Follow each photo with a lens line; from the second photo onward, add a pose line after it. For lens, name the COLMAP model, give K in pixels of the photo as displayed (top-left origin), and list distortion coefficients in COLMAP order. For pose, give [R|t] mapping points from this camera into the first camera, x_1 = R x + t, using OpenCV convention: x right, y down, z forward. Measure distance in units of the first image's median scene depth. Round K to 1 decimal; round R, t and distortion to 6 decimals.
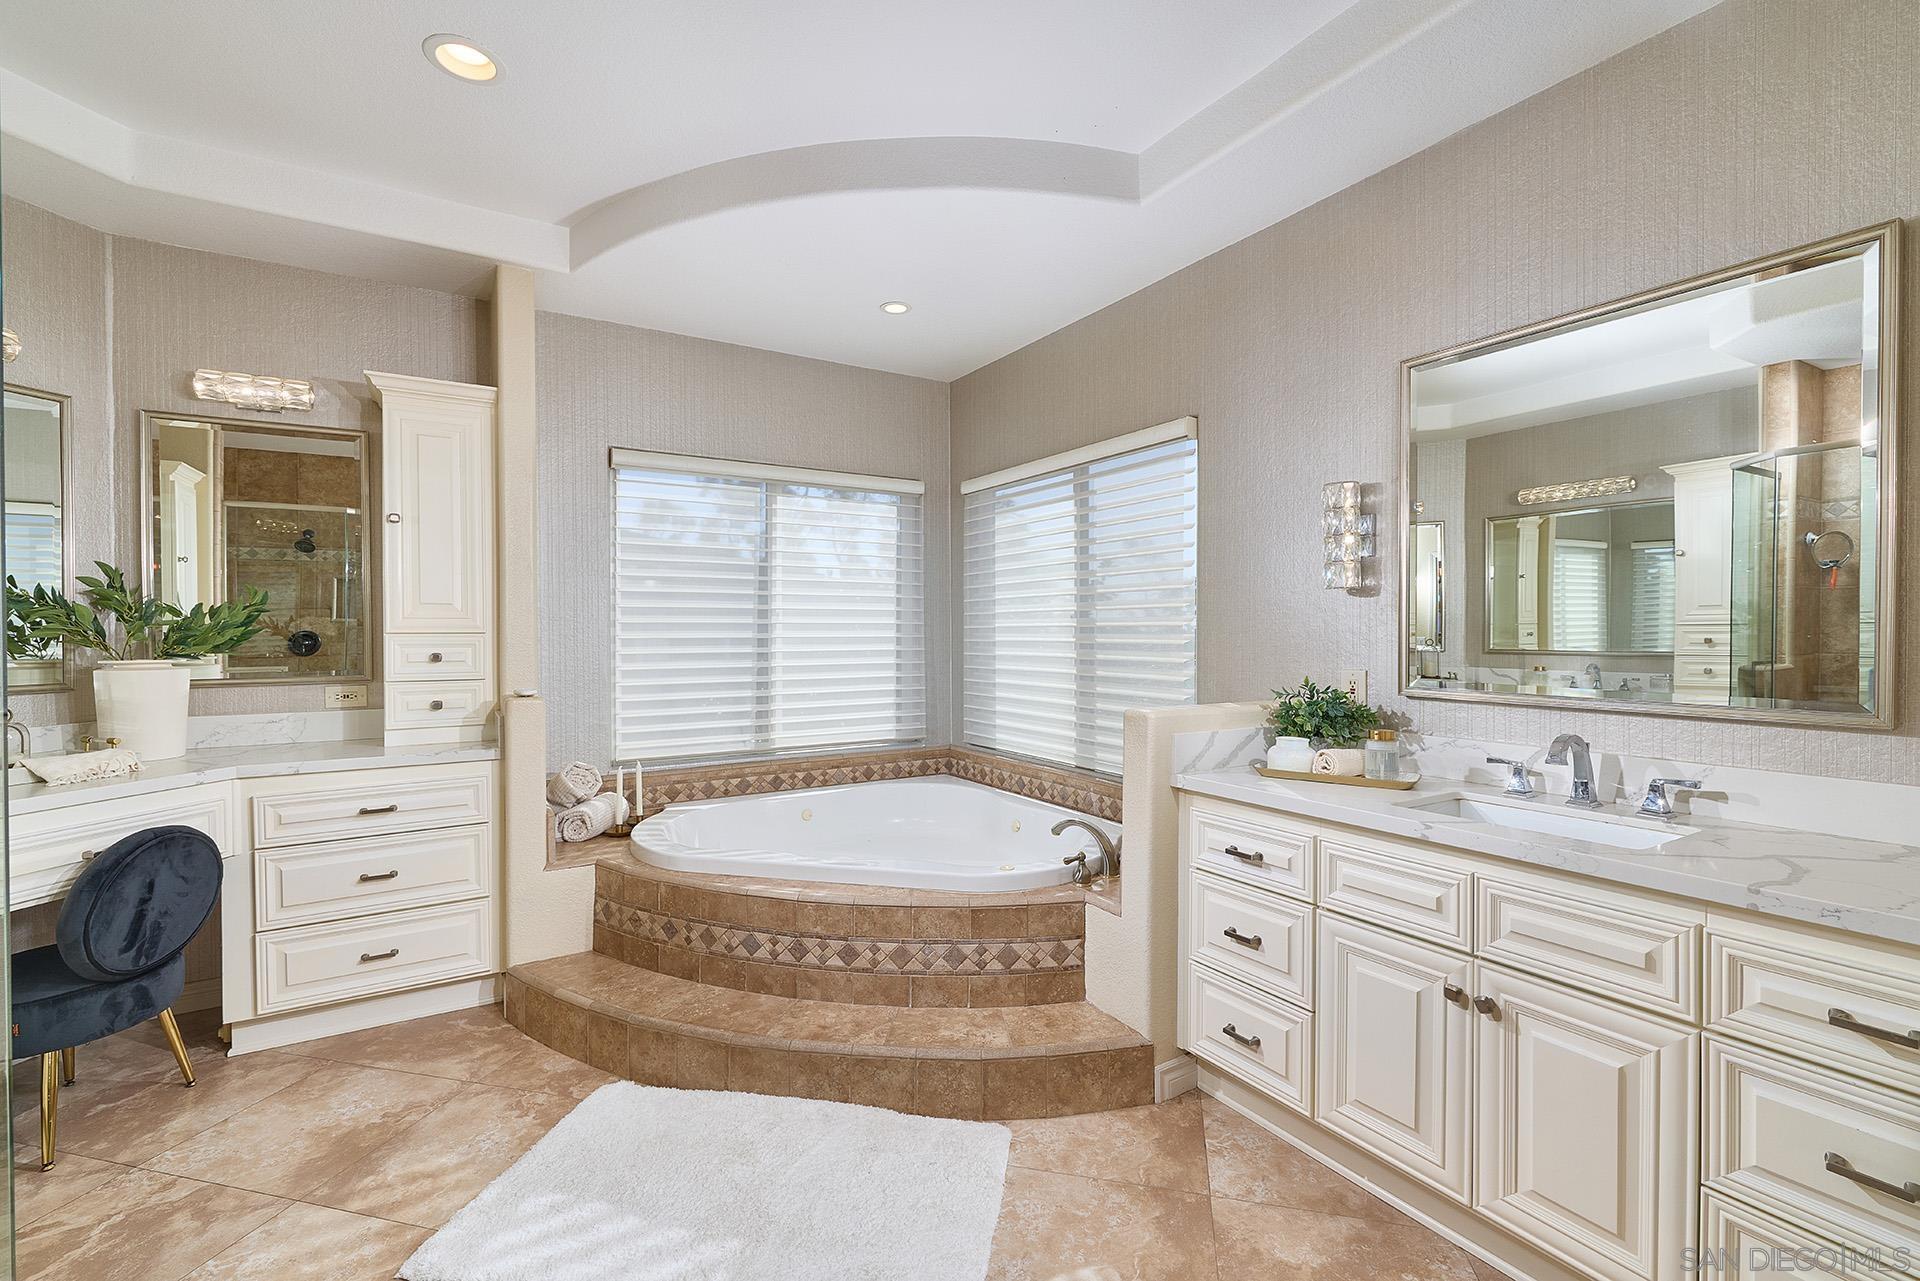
lens RADIAL K [[825.5, 0, 958.3], [0, 825.5, 636.2], [0, 0, 1]] dist [0.001408, 0.000024]
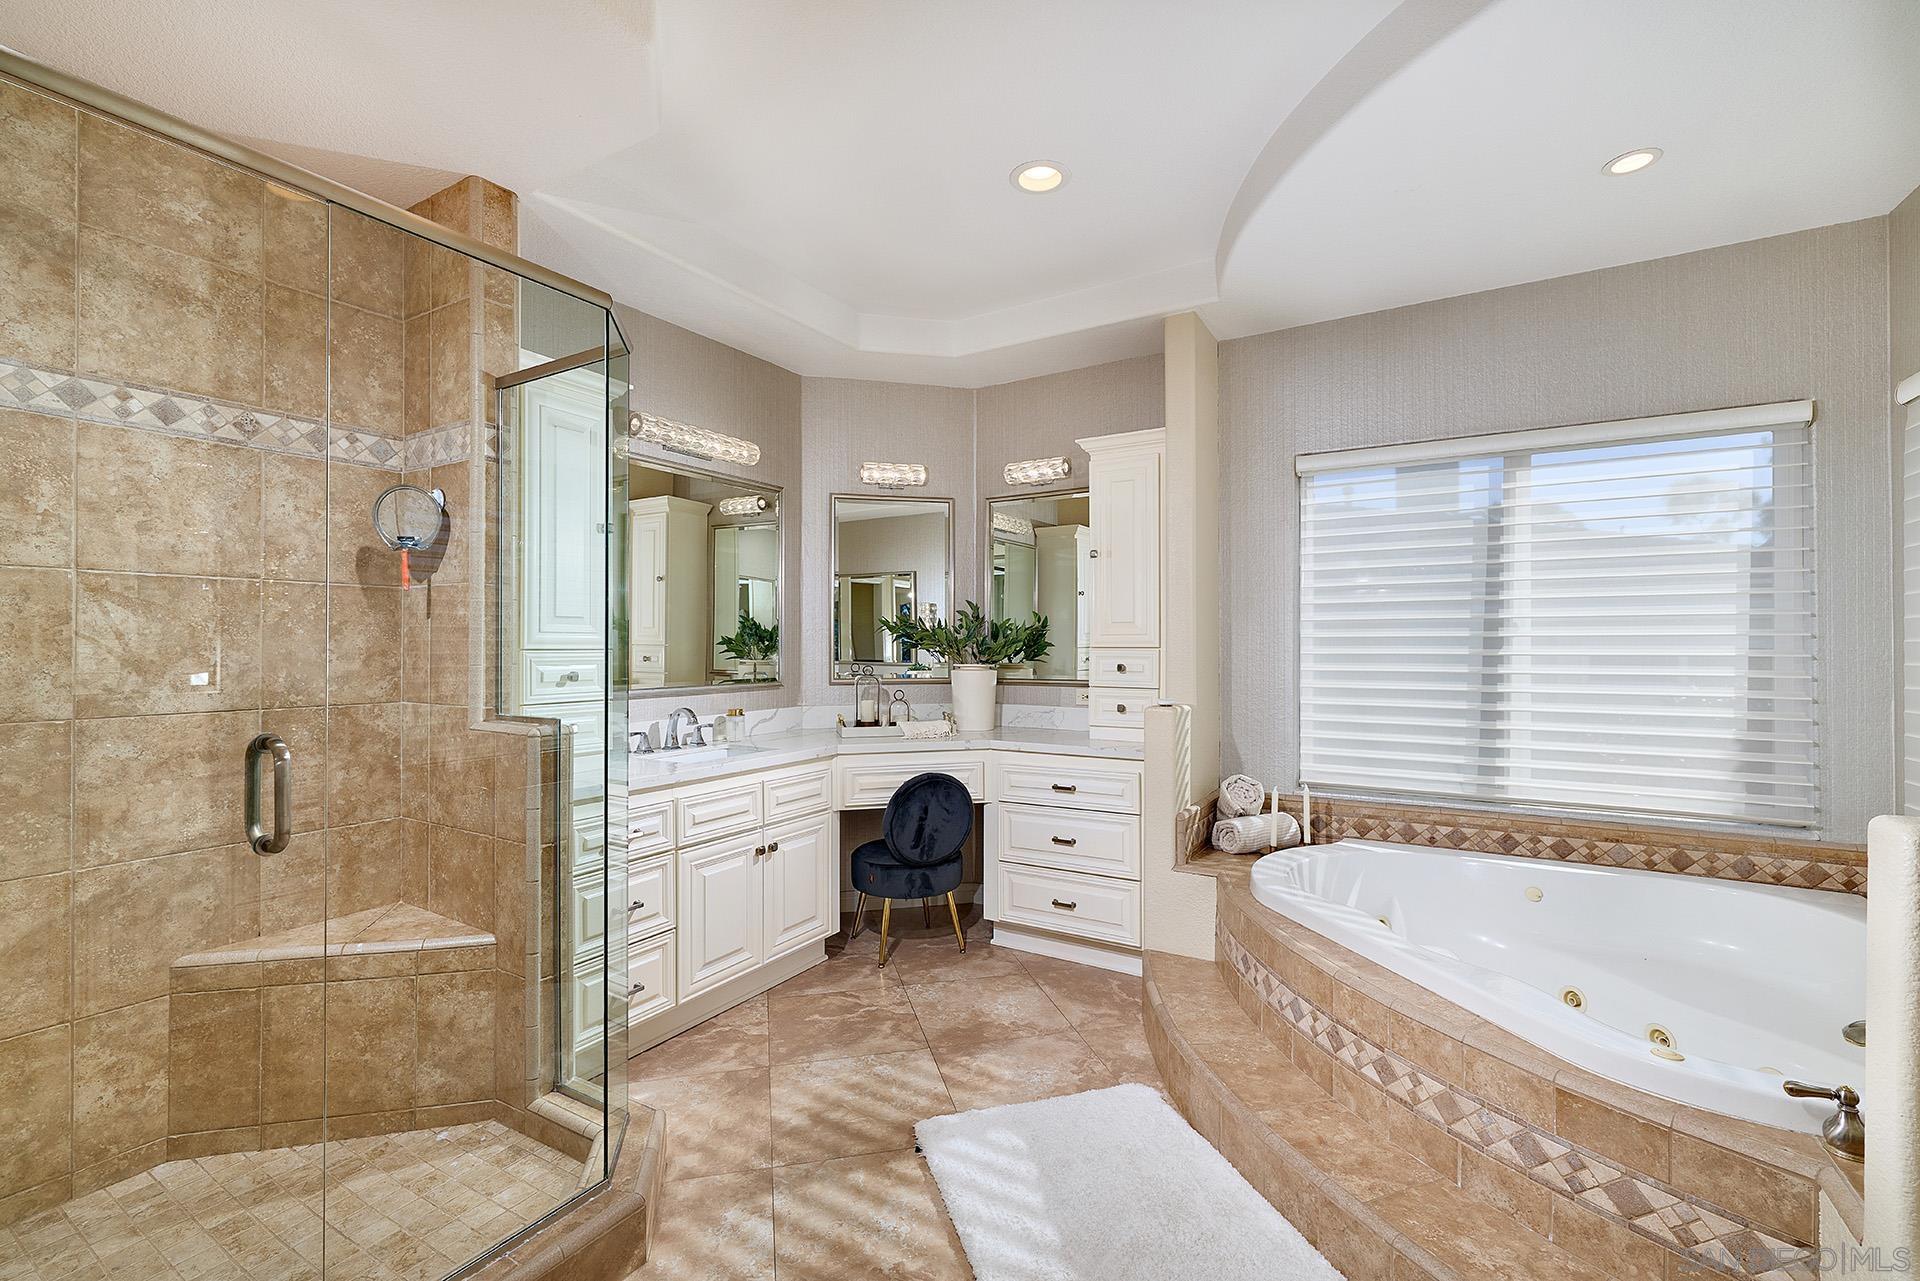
lens RADIAL K [[825.5, 0, 961.2], [0, 825.5, 643.8], [0, 0, 1]] dist [0.001408, 0.000024]
pose [[0.461965, 0.001184, -0.886897, 0.362058], [-0.008902, 0.999955, -0.003302, -0.003147], [0.886853, 0.009421, 0.461955, 0.296194]]
